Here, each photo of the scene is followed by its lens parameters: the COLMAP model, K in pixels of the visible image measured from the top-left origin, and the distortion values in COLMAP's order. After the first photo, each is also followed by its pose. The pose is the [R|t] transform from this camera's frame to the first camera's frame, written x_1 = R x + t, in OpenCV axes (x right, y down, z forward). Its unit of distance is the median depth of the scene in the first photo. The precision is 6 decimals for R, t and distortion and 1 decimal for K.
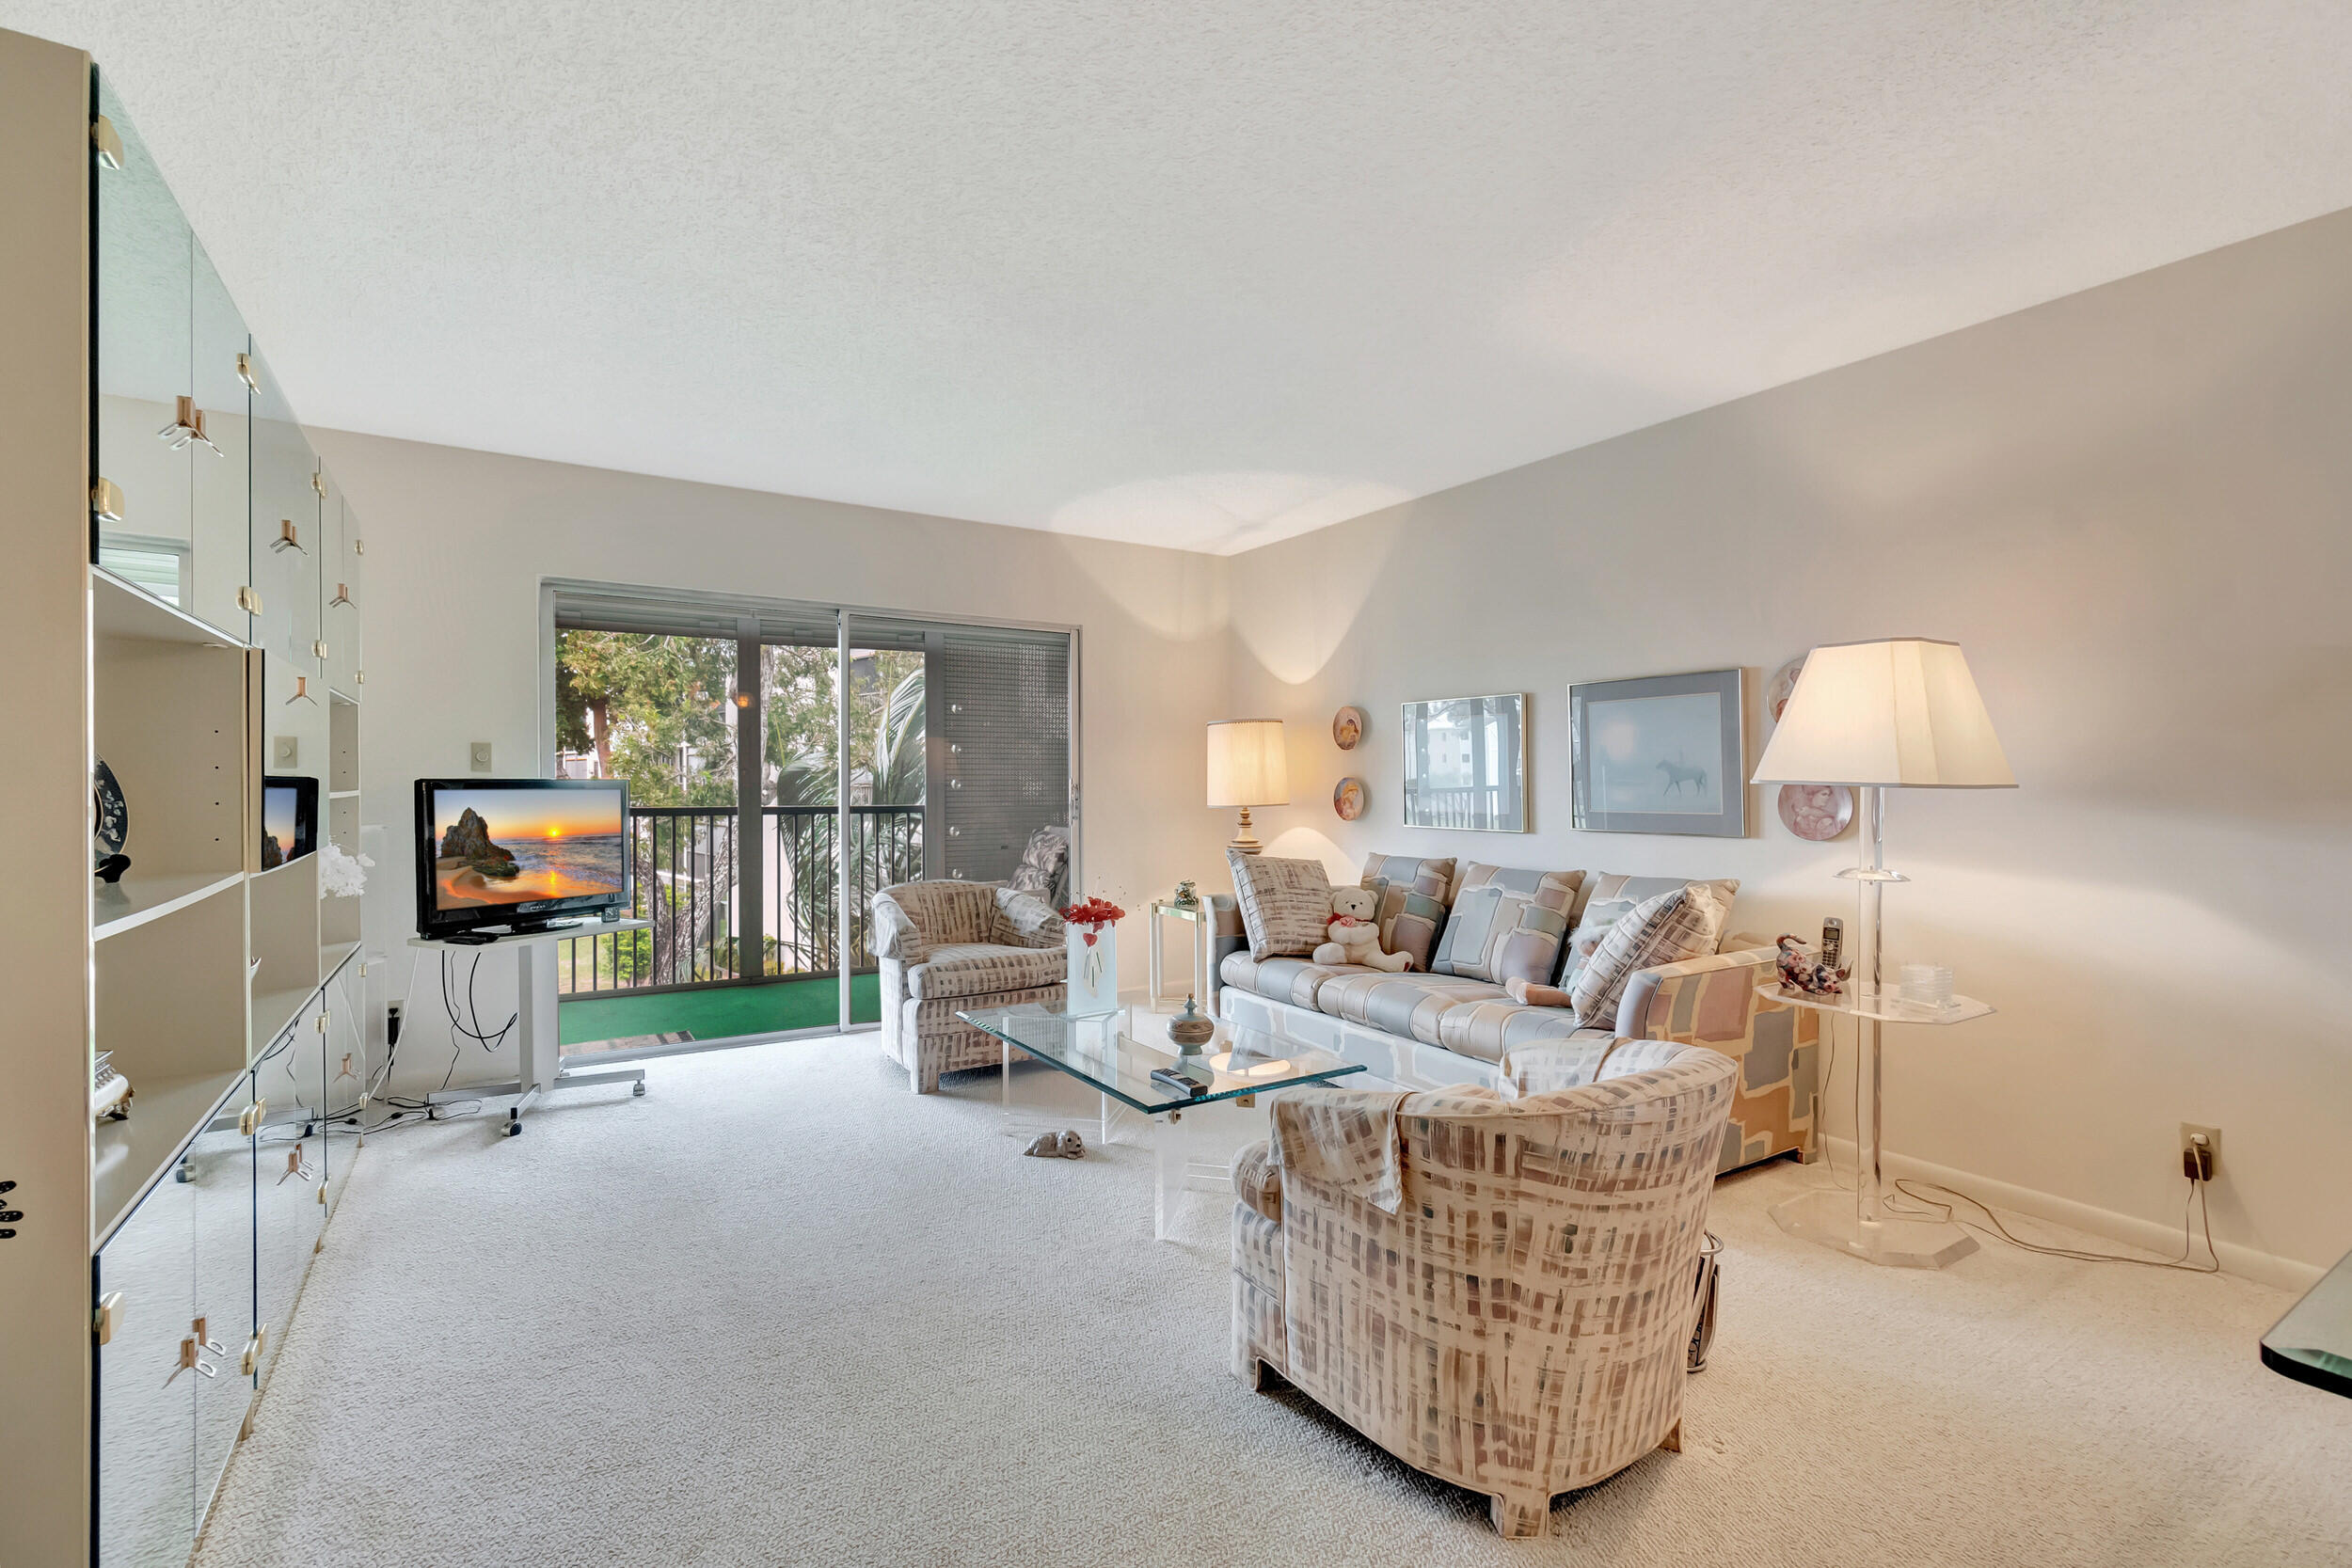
lens RADIAL K [[1052.6, 0, 1181.5], [0, 1052.6, 779.7], [0, 0, 1]] dist [0.003799, -0.001520]
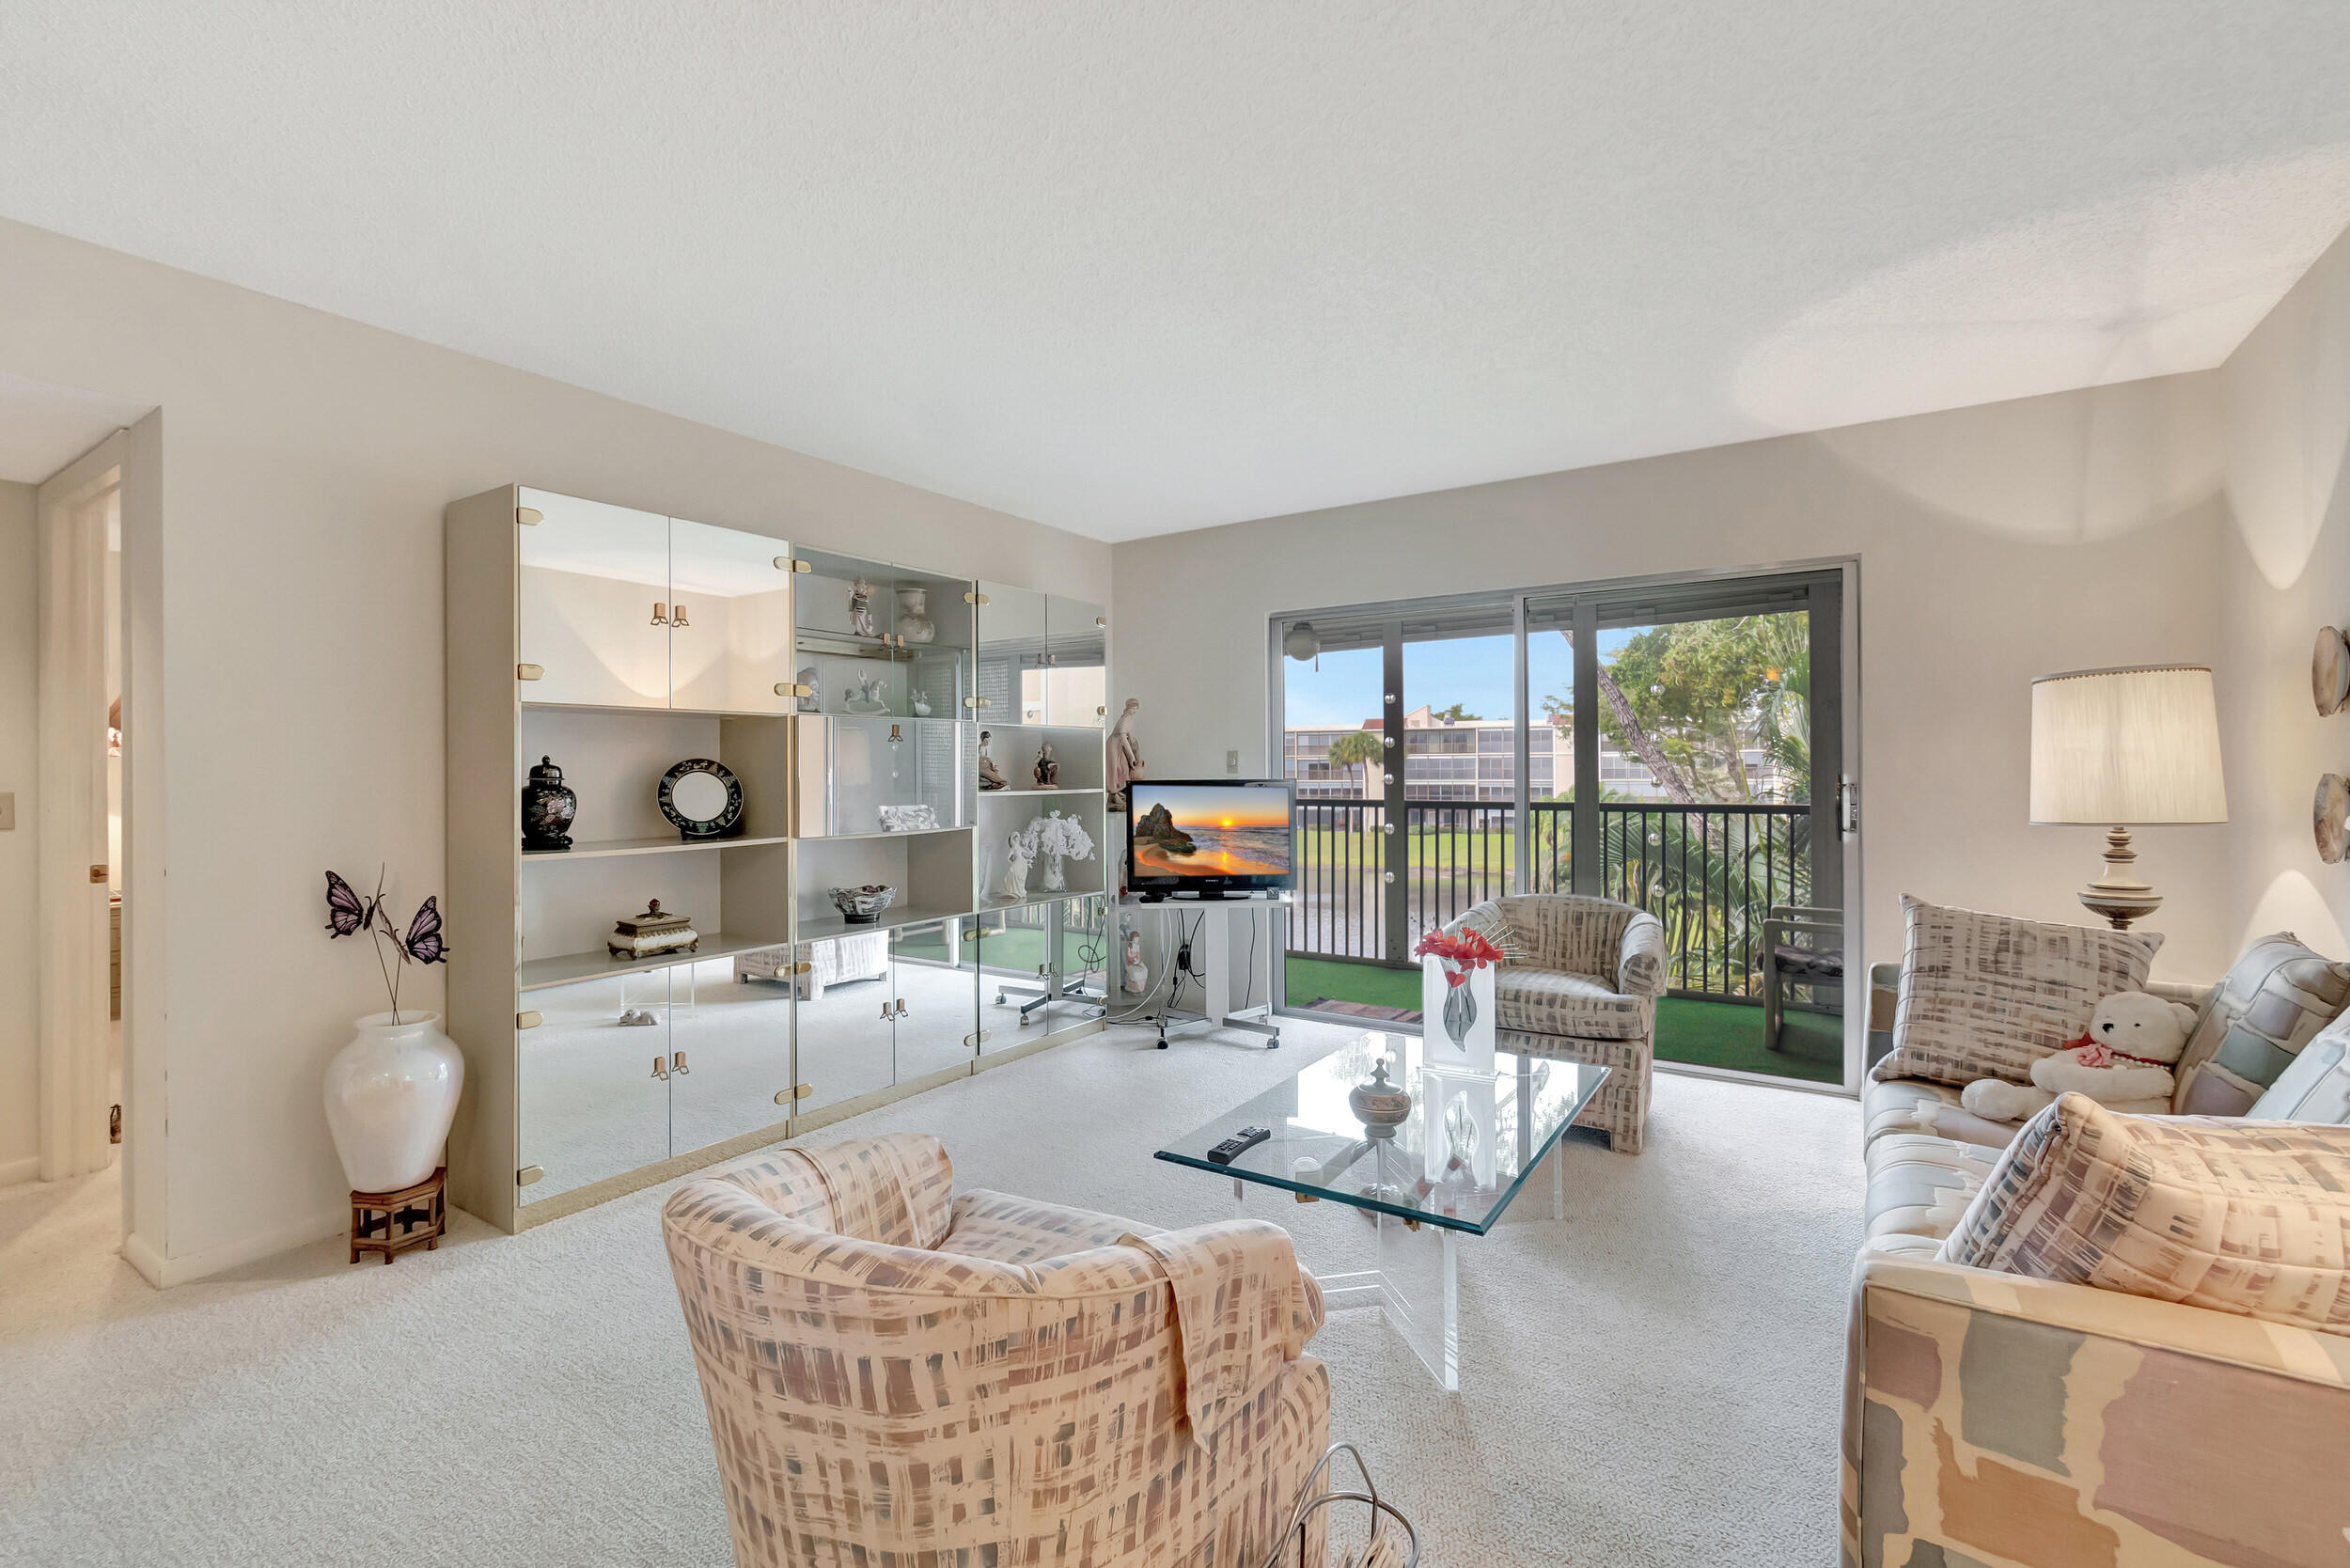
lens RADIAL K [[1051.9, 0, 1180.2], [0, 1051.9, 790.8], [0, 0, 1]] dist [0.003799, -0.001520]
pose [[0.399991, 0.012073, -0.916440, 0.530155], [0.006943, 0.999845, 0.016201, -0.006968], [0.916493, -0.012843, 0.399845, 0.452992]]
